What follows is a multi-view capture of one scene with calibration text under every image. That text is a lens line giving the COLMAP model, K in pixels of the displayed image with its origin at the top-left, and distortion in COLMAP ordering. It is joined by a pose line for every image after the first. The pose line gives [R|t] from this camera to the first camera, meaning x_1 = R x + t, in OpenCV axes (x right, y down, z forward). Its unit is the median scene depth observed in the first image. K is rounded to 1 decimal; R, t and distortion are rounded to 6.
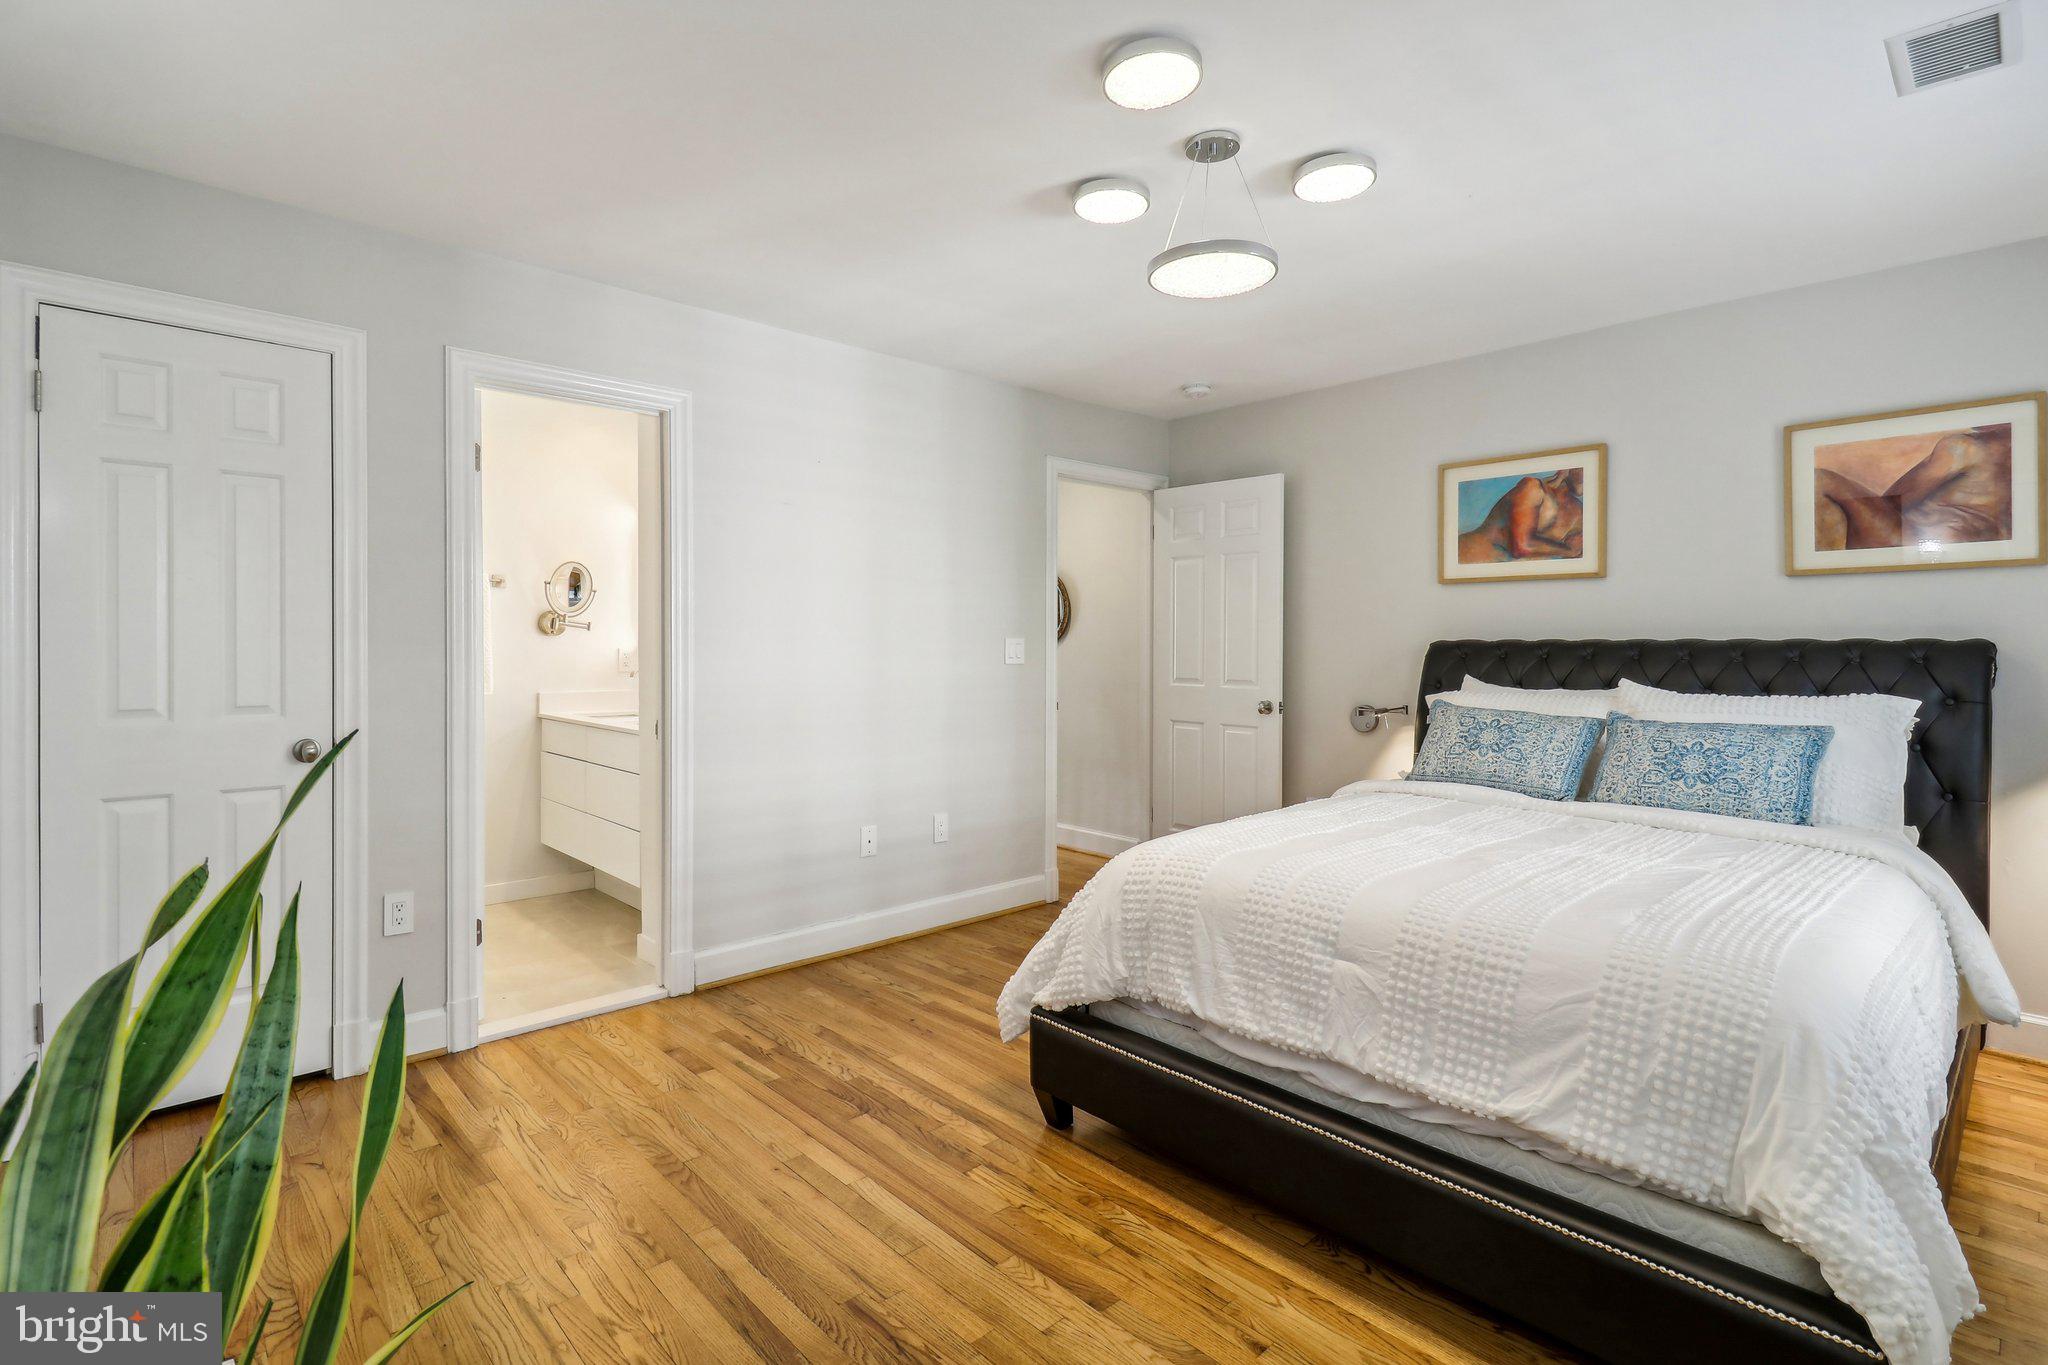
lens RADIAL K [[978.3, 0, 999.2], [0, 978.3, 655.8], [0, 0, 1]] dist [-0.003419, -0.002306]
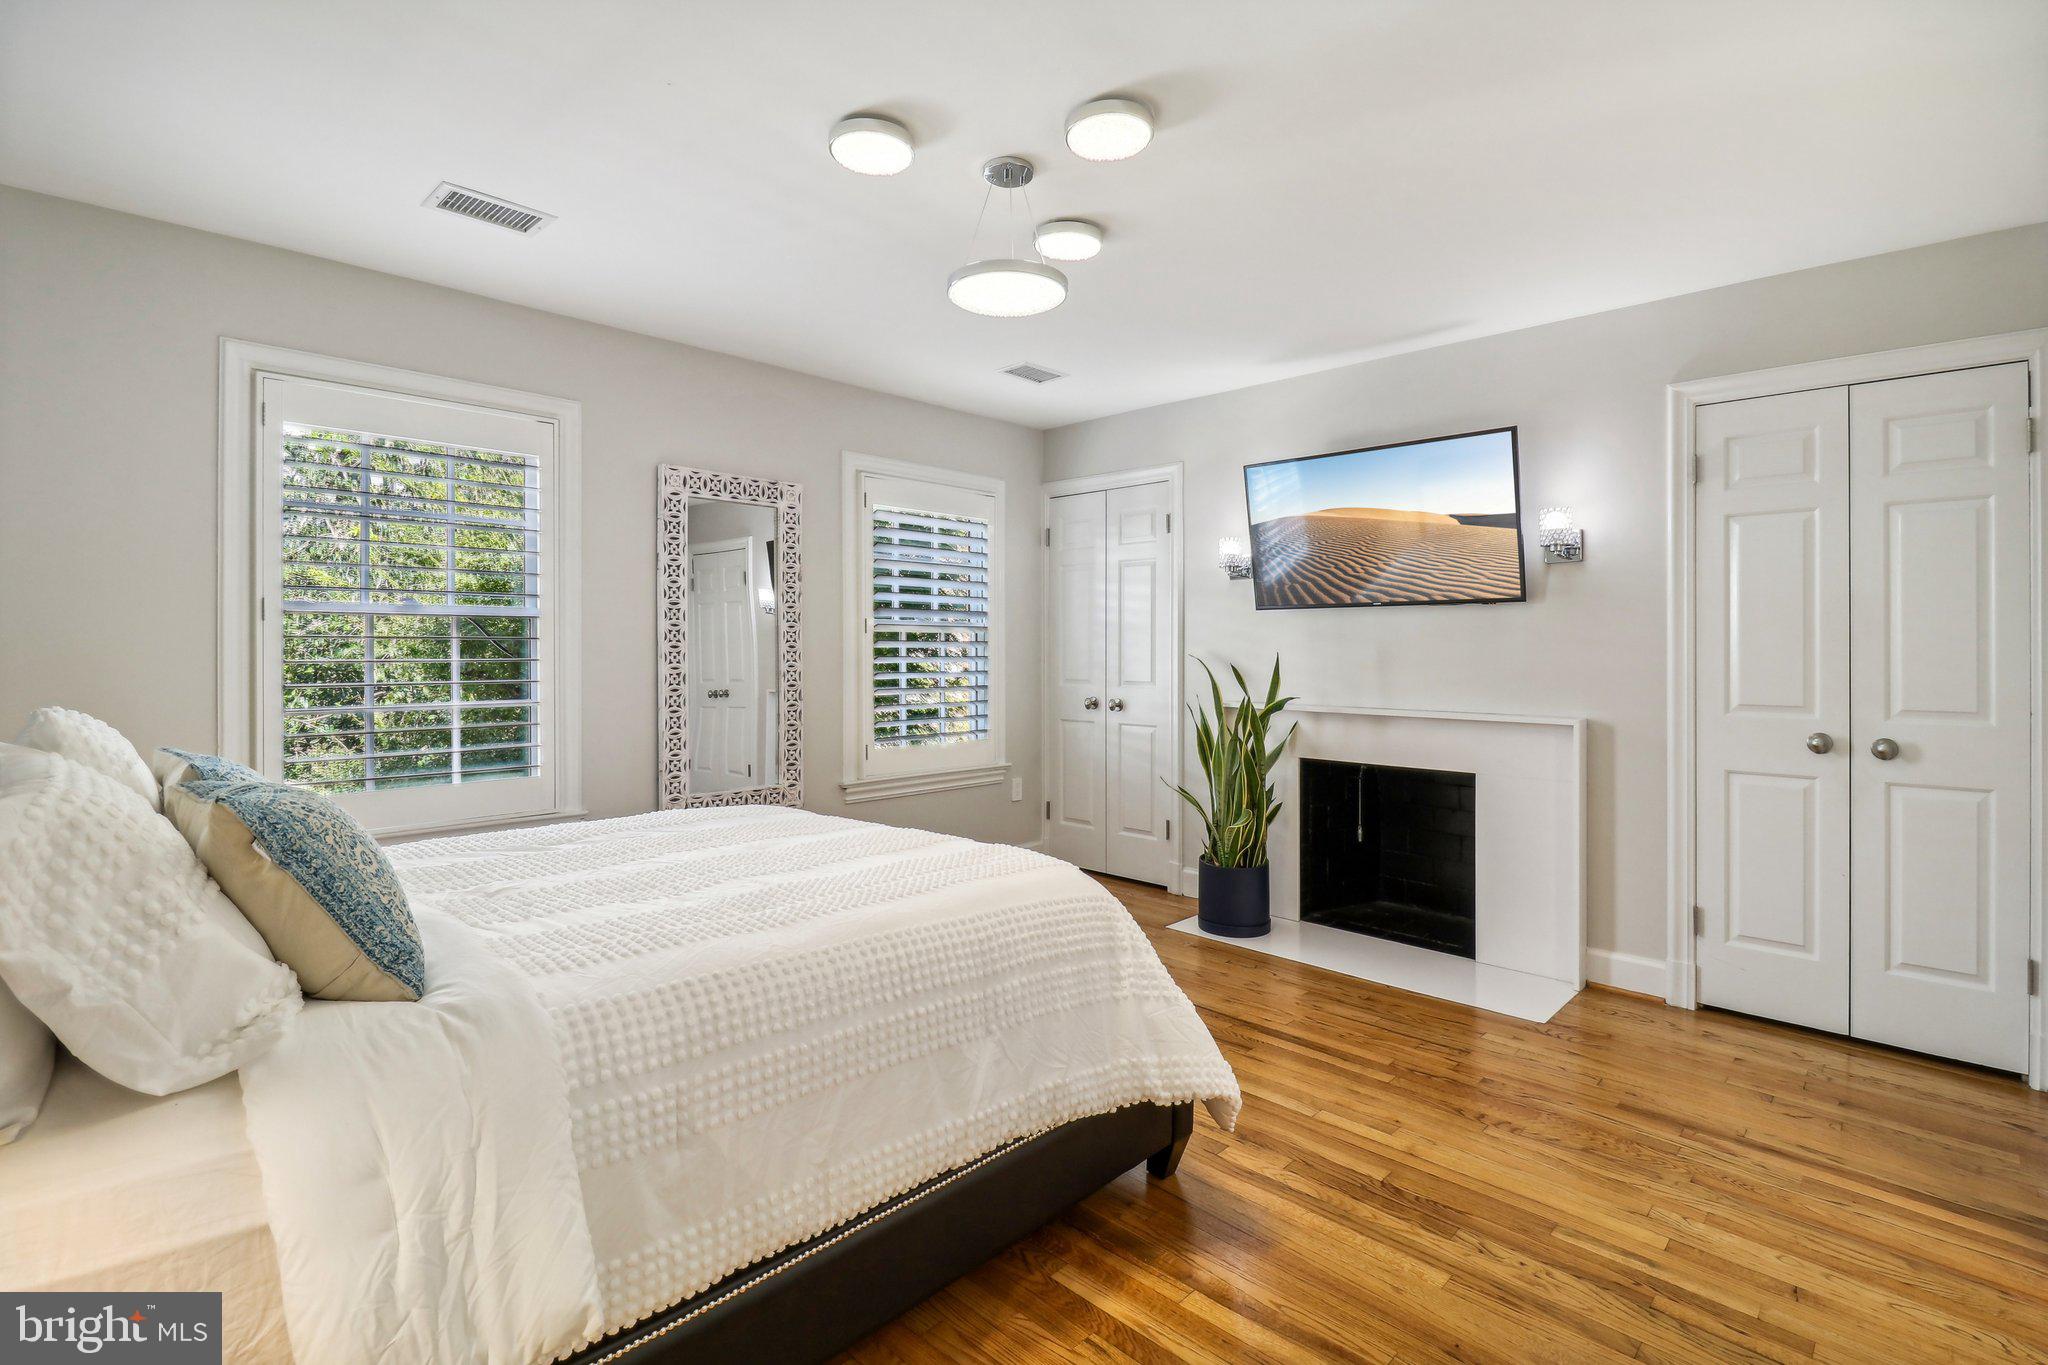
lens RADIAL K [[965.1, 0, 1017.4], [0, 965.1, 646.5], [0, 0, 1]] dist [-0.002969, -0.001105]
pose [[-0.996948, -0.010313, -0.077386, 0.233646], [-0.010913, 0.999914, 0.007333, -0.016082], [0.077304, 0.008155, -0.996974, 1.627565]]
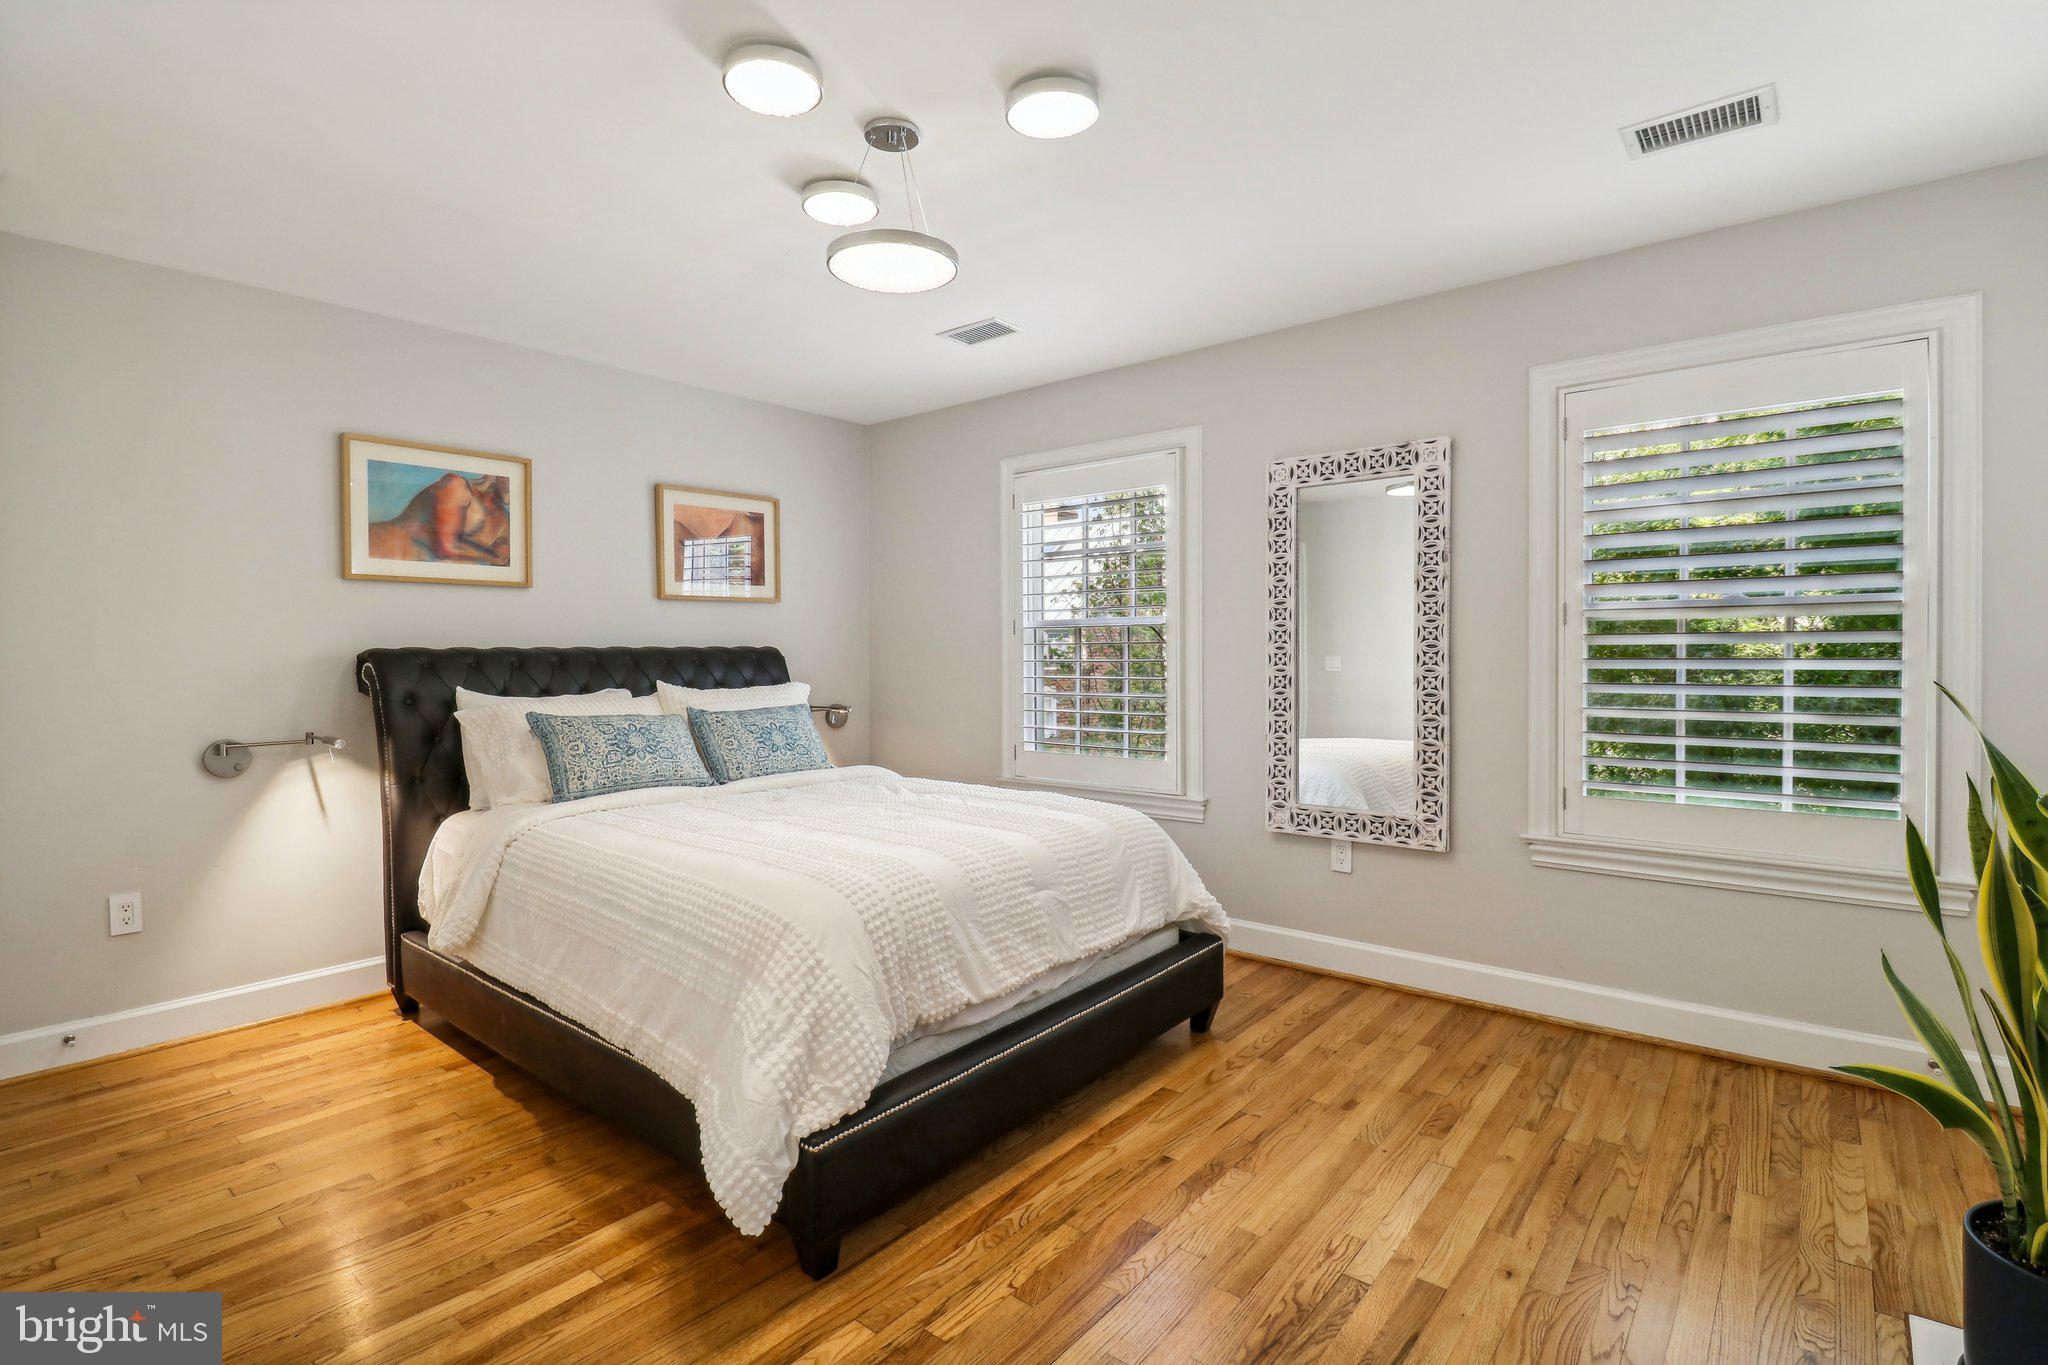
lens RADIAL K [[978.3, 0, 999.2], [0, 978.3, 655.8], [0, 0, 1]] dist [-0.003419, -0.002306]
pose [[-0.142206, -0.007034, 0.989812, -0.620416], [0.019040, 0.999770, 0.009840, -0.010291], [-0.989654, 0.020245, -0.142040, 0.828256]]
